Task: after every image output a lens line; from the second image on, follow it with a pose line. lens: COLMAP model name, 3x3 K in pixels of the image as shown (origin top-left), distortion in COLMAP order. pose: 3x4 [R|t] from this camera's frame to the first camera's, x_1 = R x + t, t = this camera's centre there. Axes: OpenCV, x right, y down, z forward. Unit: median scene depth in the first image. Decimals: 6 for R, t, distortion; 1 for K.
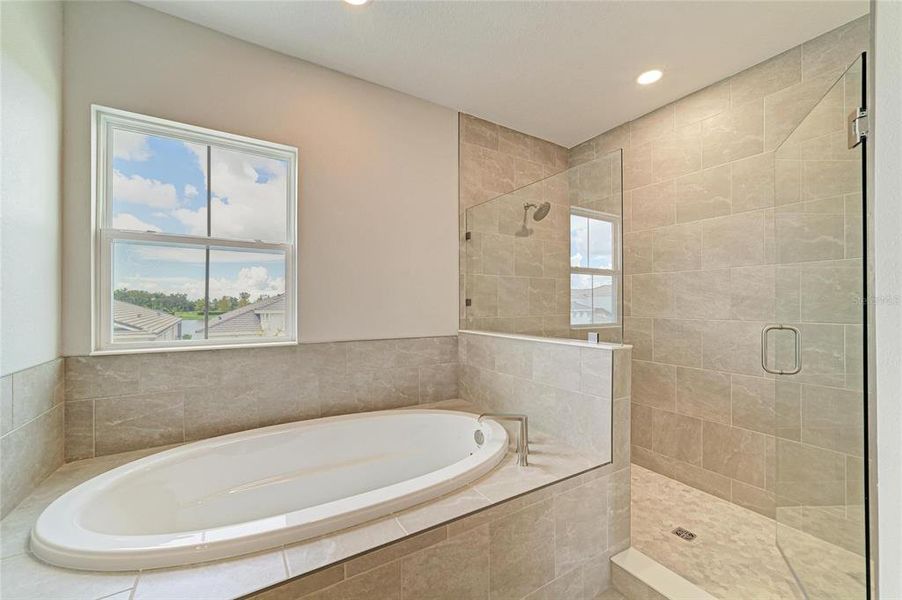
lens RADIAL K [[362.9, 0, 451.2], [0, 362.9, 300.4], [0, 0, 1]] dist [-0.002709, 0.000576]
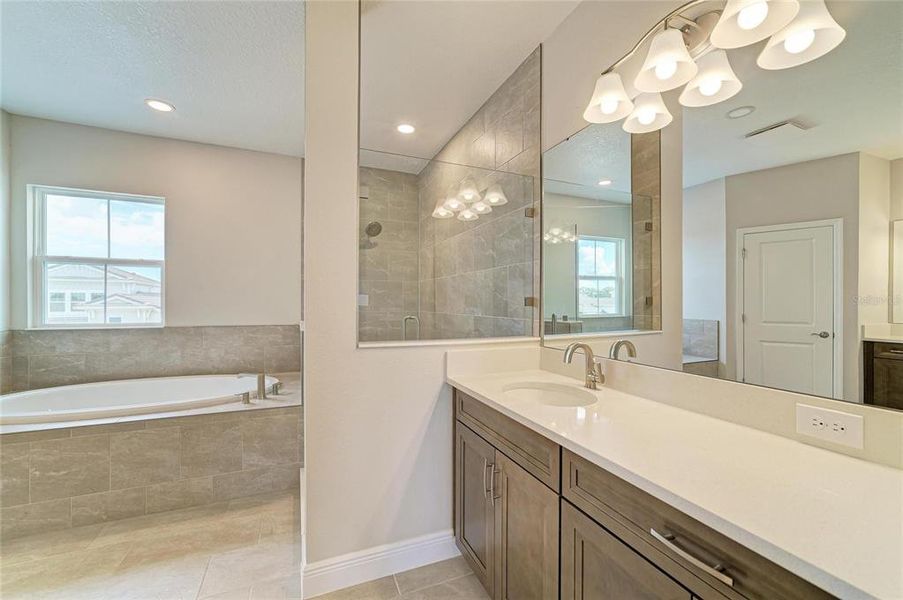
lens RADIAL K [[363.3, 0, 450.0], [0, 363.3, 302.0], [0, 0, 1]] dist [-0.002709, 0.000576]
pose [[0.987943, 0.003512, -0.154780, 1.078227], [-0.002024, 0.999950, 0.009770, -0.002546], [0.154807, -0.009339, 0.987901, -0.336748]]
